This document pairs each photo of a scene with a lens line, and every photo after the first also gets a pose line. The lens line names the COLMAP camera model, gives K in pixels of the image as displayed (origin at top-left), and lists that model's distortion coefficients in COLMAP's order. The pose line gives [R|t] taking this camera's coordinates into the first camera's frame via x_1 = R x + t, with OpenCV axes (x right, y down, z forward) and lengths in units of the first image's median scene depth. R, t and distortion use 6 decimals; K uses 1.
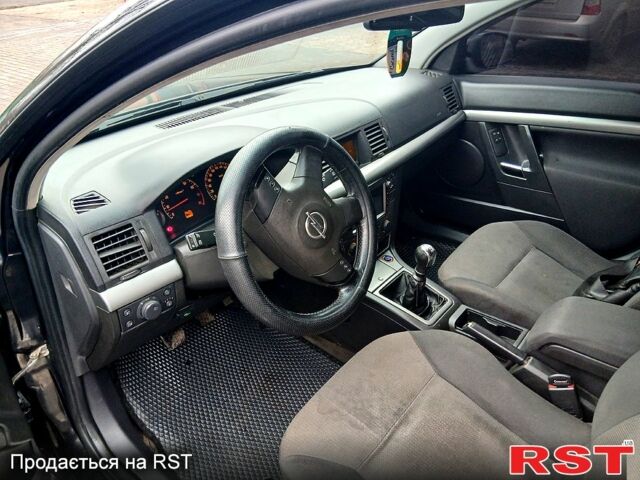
lens RADIAL K [[485.7, 0, 320.0], [0, 485.7, 240.0], [0, 0, 1]] dist [0.112177, -0.183416]
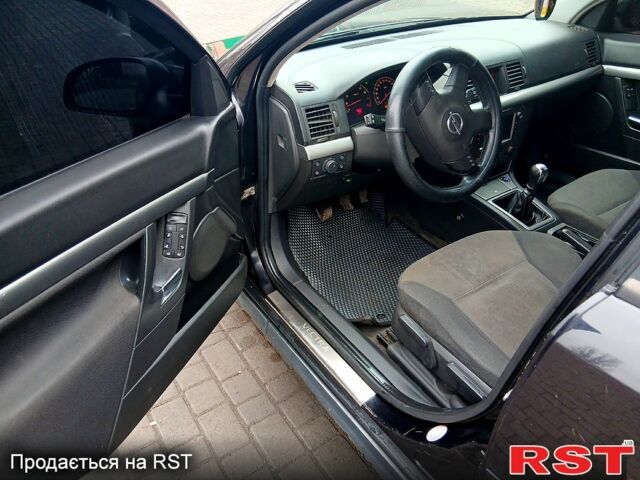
lens RADIAL K [[485.4, 0, 311.4], [0, 485.4, 242.6], [0, 0, 1]] dist [0.051534, -0.100005]
pose [[0.956637, 0.178249, -0.230377, -0.017710], [-0.157972, 0.981972, 0.103803, 0.199807], [0.244727, -0.062909, 0.967549, -0.404237]]
